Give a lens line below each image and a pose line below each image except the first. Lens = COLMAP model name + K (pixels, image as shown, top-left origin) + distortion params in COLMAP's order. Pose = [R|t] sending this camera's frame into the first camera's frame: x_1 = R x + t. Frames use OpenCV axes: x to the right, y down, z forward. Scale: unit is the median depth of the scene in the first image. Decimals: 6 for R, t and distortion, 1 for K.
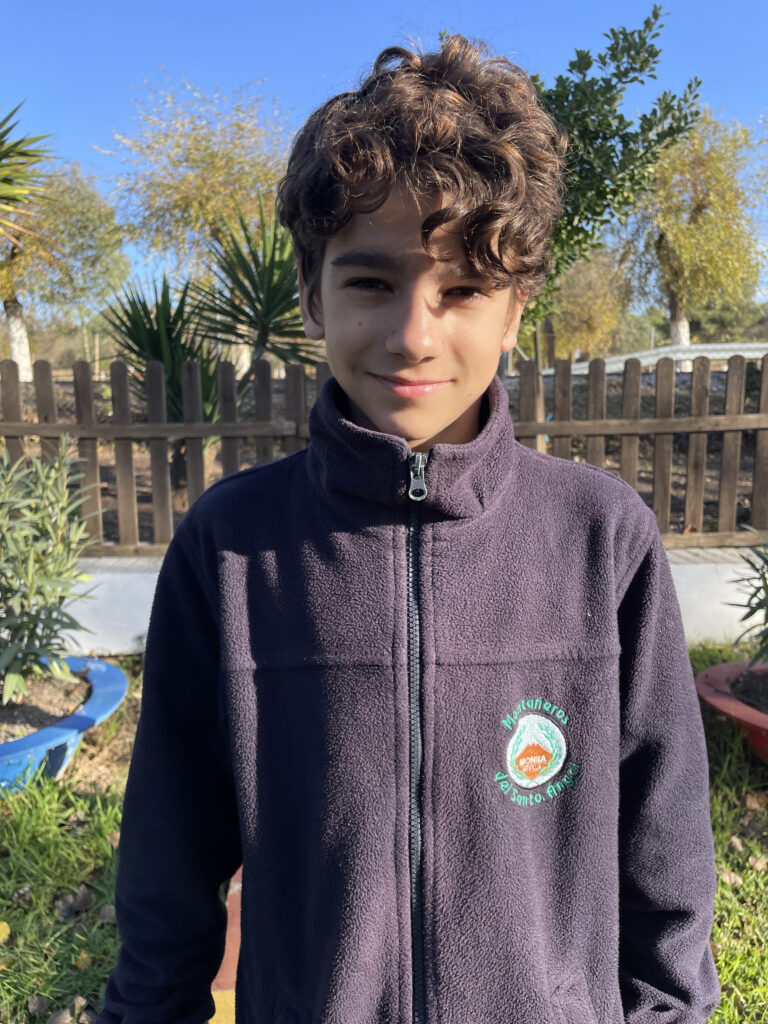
lens RADIAL K [[783.3, 0, 391.0], [0, 783.3, 514.8], [0, 0, 1]] dist [0.073014, -0.110720]
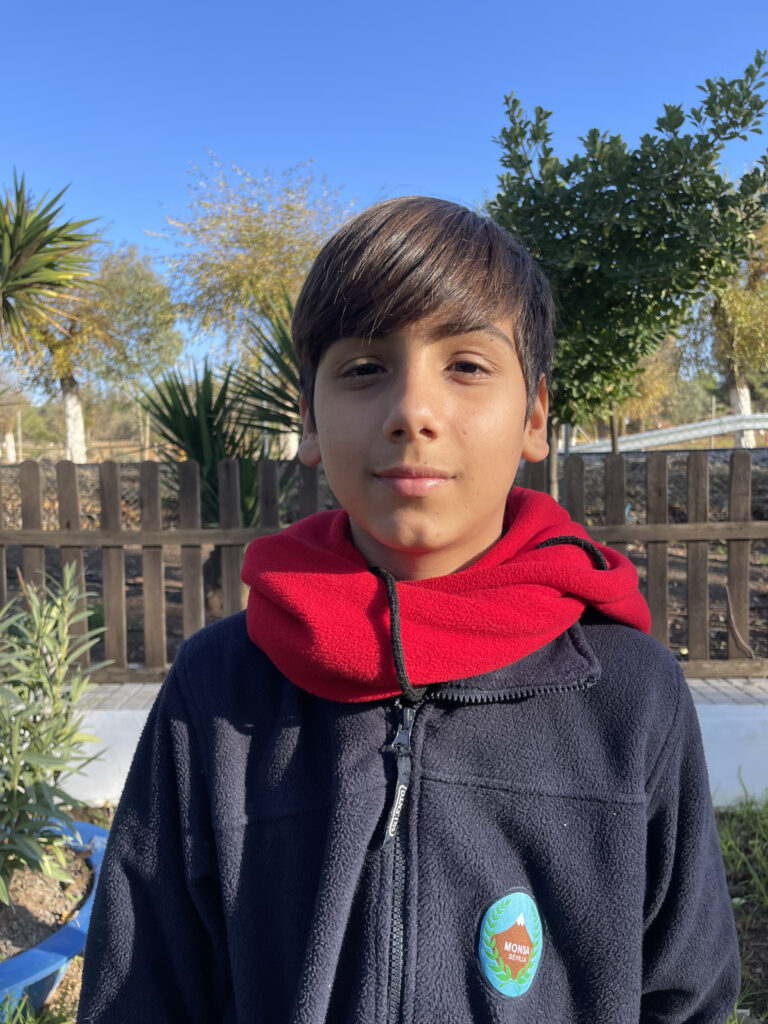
lens RADIAL K [[782.5, 0, 386.4], [0, 782.5, 522.7], [0, 0, 1]] dist [0.081133, -0.123746]
pose [[0.997937, -0.004264, -0.064056, -0.014052], [-0.000416, 0.997341, -0.072872, -0.043032], [0.064196, 0.072748, 0.995282, 0.097200]]
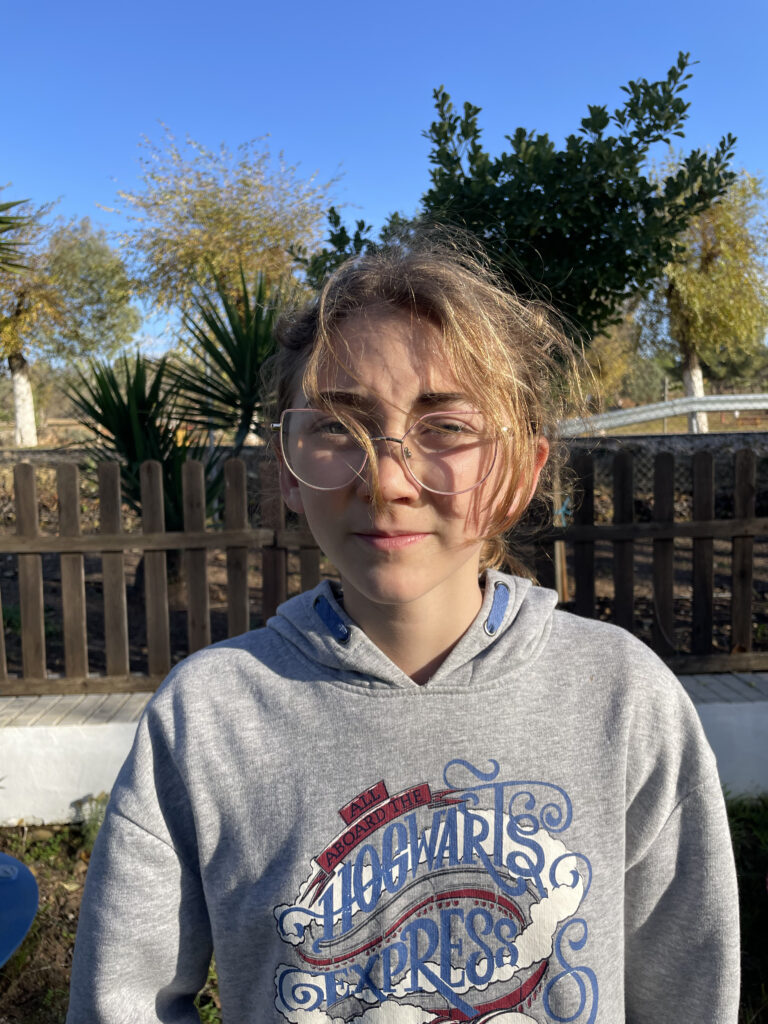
lens RADIAL K [[783.7, 0, 400.6], [0, 783.7, 513.5], [0, 0, 1]] dist [0.069698, -0.111224]
pose [[0.999931, -0.010709, -0.004737, 0.016394], [0.010433, 0.998432, -0.054994, -0.064448], [0.005318, 0.054941, 0.998475, 0.105518]]
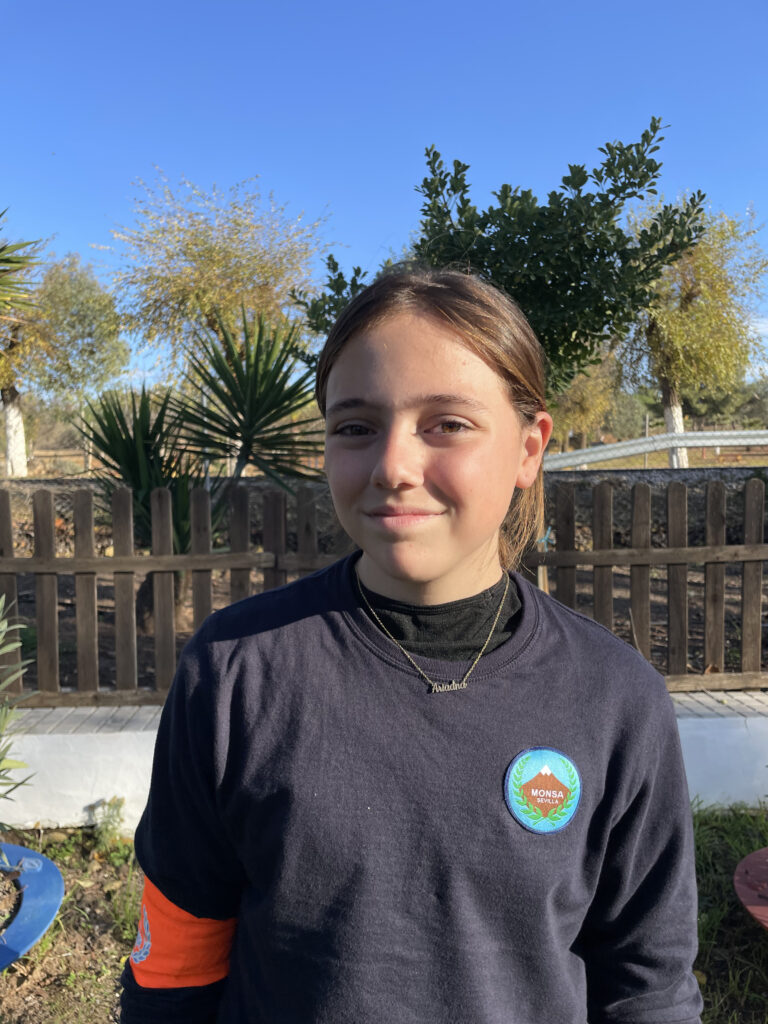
lens RADIAL K [[780.8, 0, 385.3], [0, 780.8, 522.7], [0, 0, 1]] dist [0.079191, -0.115695]
pose [[0.999985, -0.004696, -0.002824, 0.008260], [0.004437, 0.996314, -0.085662, -0.055048], [0.003216, 0.085648, 0.996320, 0.063726]]
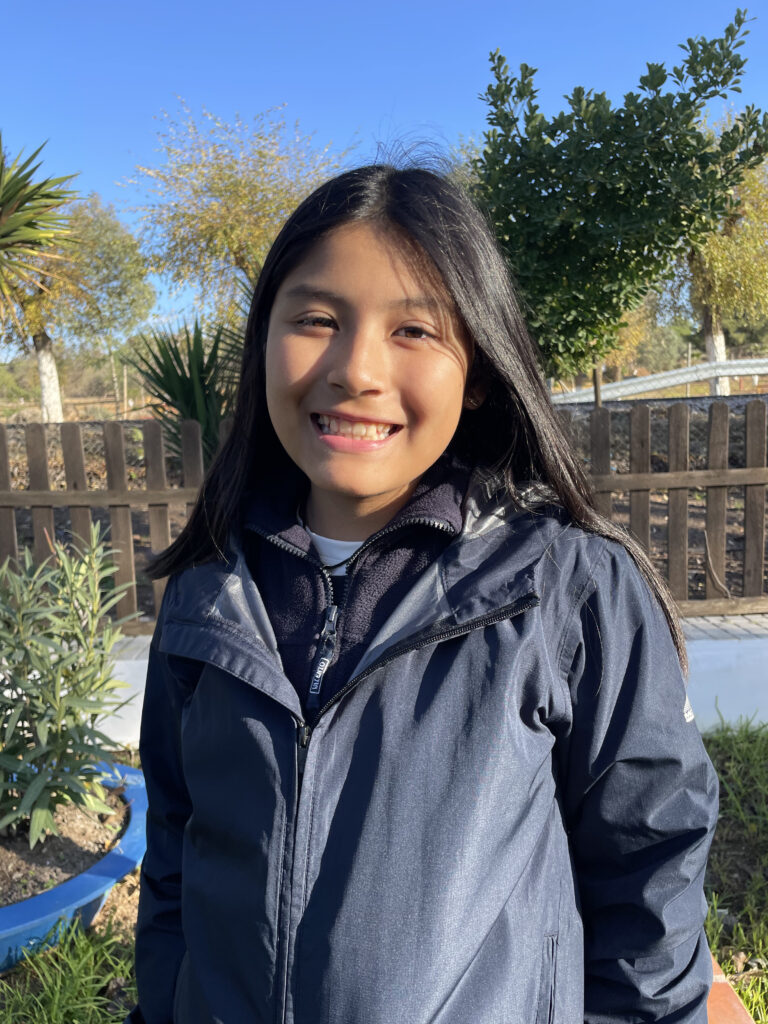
lens RADIAL K [[780.8, 0, 385.3], [0, 780.8, 522.7], [0, 0, 1]] dist [0.079191, -0.115695]
pose [[0.998983, -0.021858, -0.039434, -0.027727], [0.021402, 0.999699, -0.011954, -0.043252], [0.039684, 0.011098, 0.999151, 0.068373]]
